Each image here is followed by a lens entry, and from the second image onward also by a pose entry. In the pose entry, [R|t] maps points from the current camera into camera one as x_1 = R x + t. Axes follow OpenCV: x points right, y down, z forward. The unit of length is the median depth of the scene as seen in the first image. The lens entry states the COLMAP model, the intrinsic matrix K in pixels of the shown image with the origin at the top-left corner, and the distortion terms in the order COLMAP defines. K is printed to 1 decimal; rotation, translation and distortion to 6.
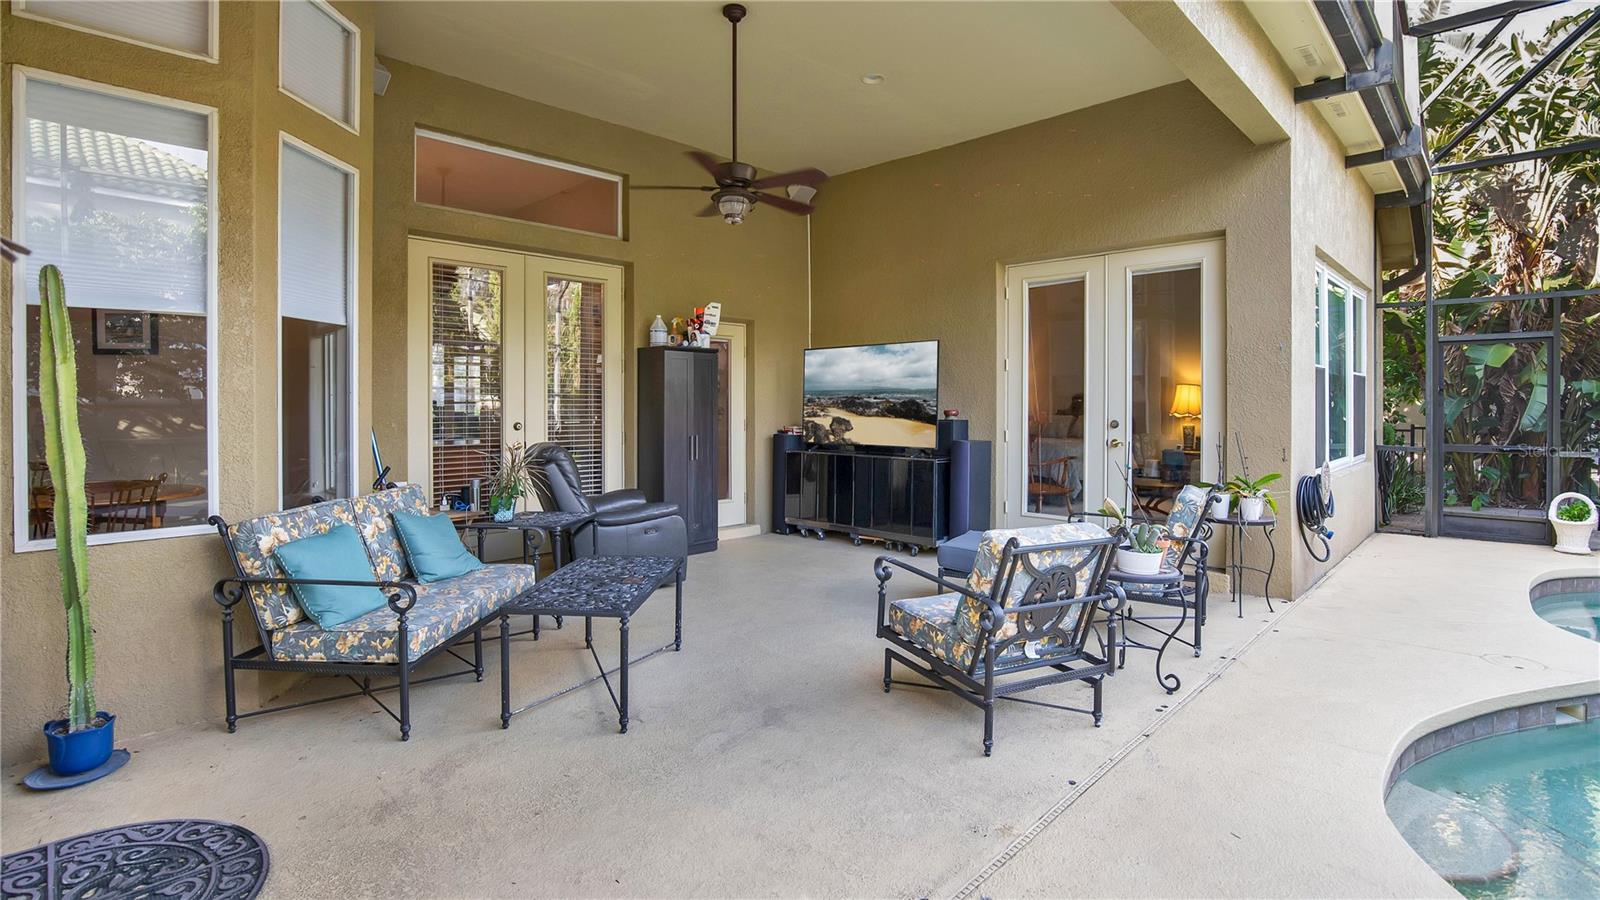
lens RADIAL K [[748.7, 0, 802.2], [0, 748.7, 410.8], [0, 0, 1]] dist [-0.028917, 0.000408]
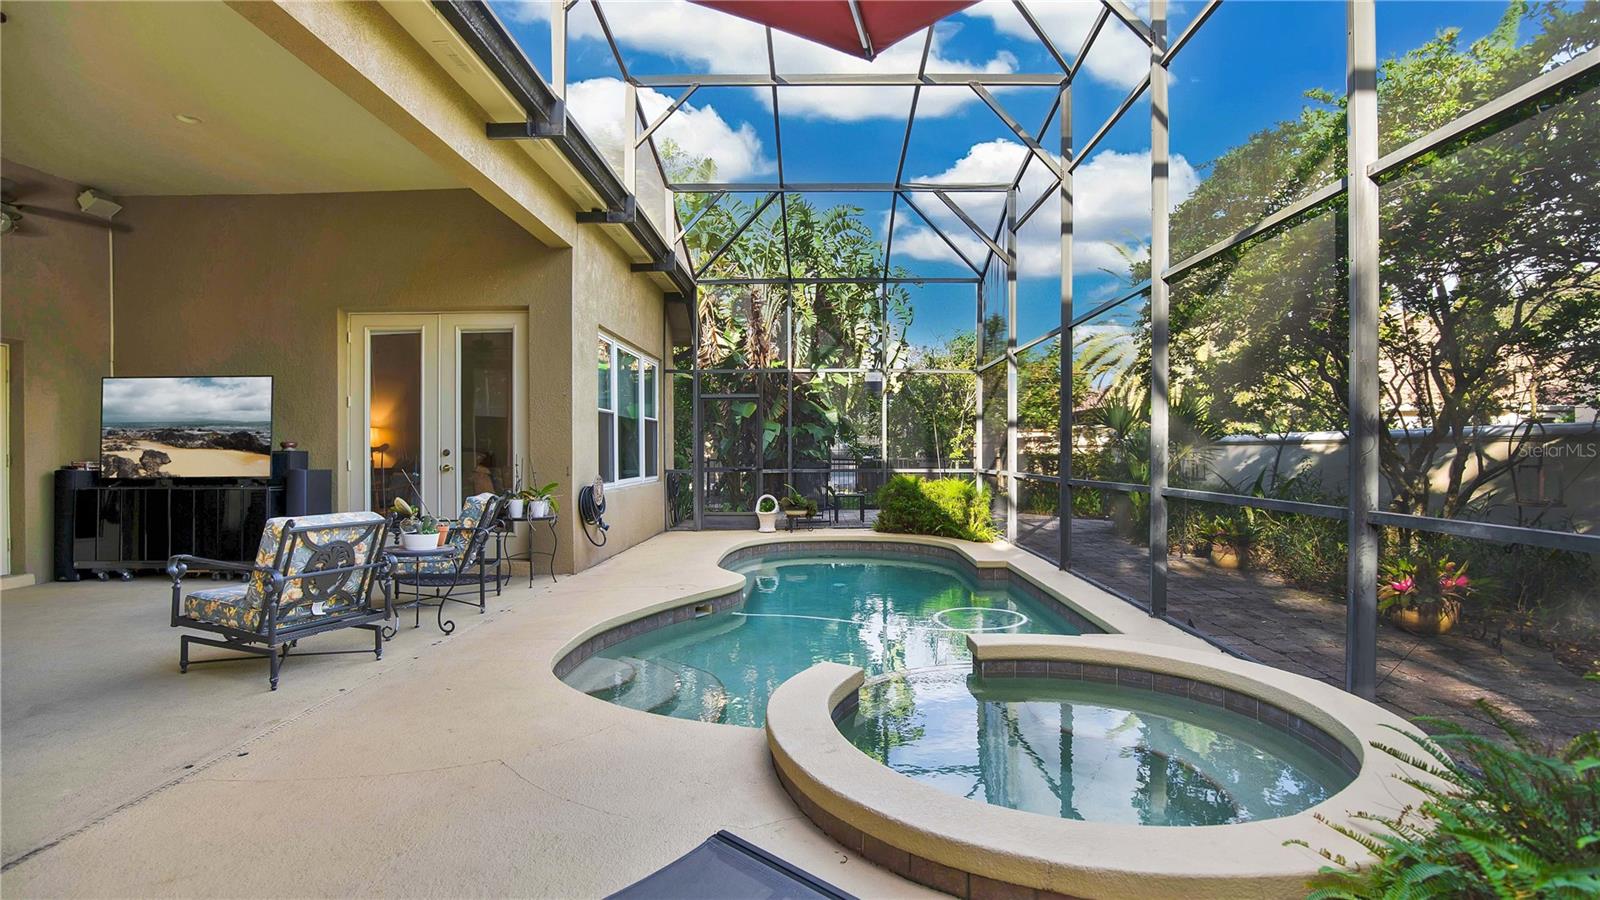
lens RADIAL K [[734.9, 0, 826.3], [0, 734.9, 448.7], [0, 0, 1]] dist [-0.020509, 0.001288]
pose [[0.720502, -0.003908, 0.693442, 0.032449], [0.015788, 0.999817, -0.010770, 0.032737], [-0.693274, 0.018708, 0.720432, -0.287242]]
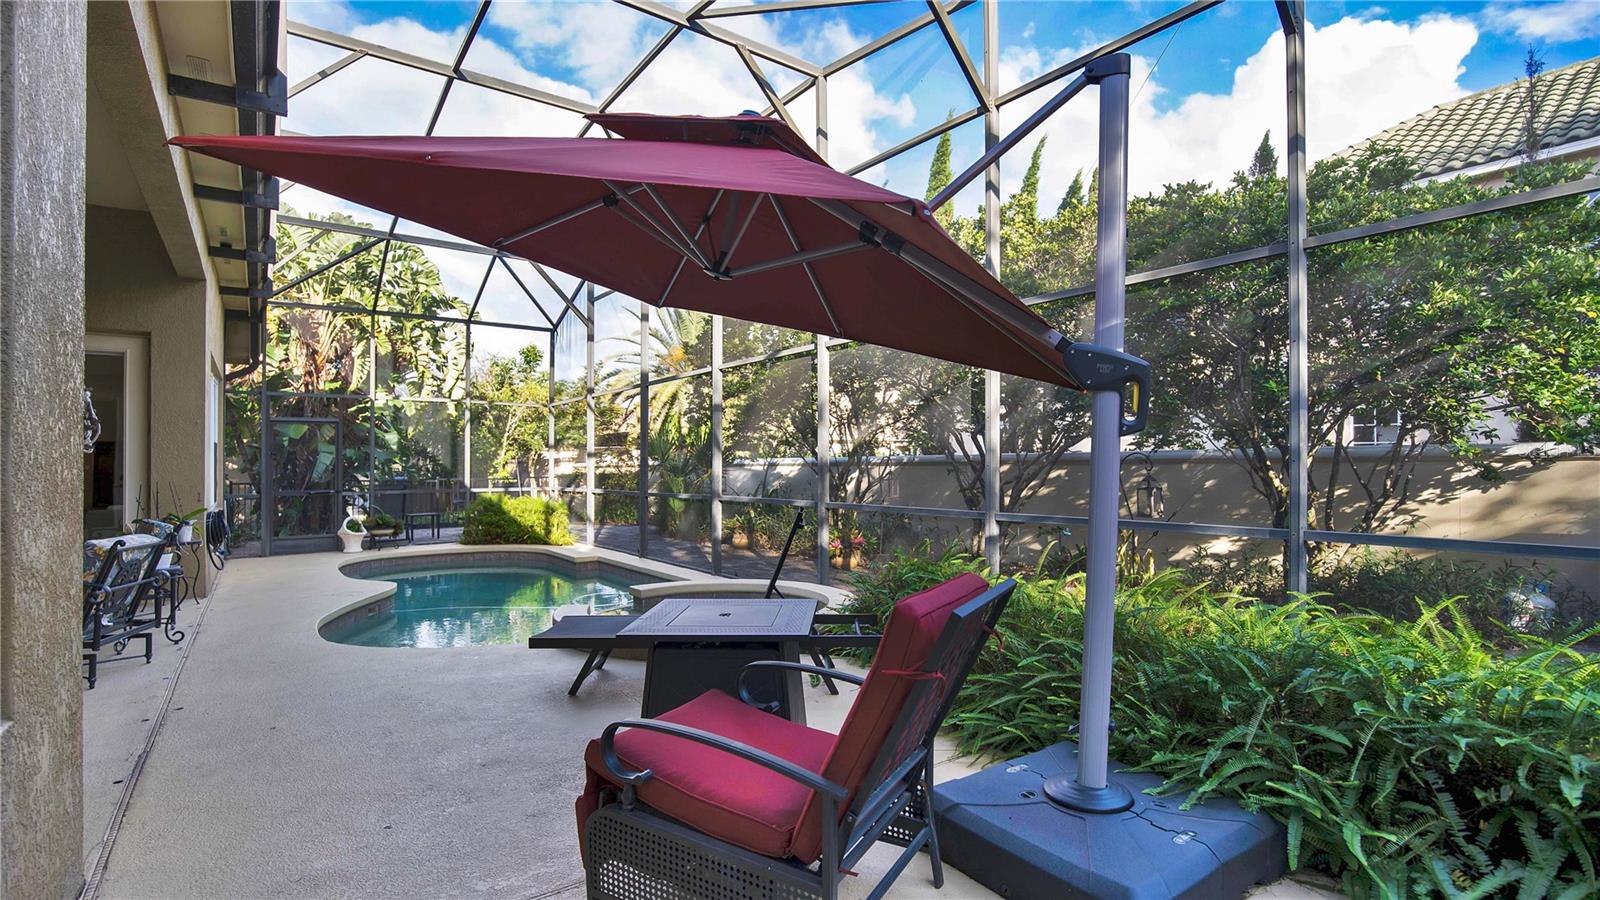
lens RADIAL K [[734.9, 0, 826.3], [0, 734.9, 448.7], [0, 0, 1]] dist [-0.020509, 0.001288]
pose [[0.133676, 0.016934, 0.990880, -0.490644], [0.022117, 0.999554, -0.020066, 0.016333], [-0.990778, 0.024598, 0.133241, -0.338517]]
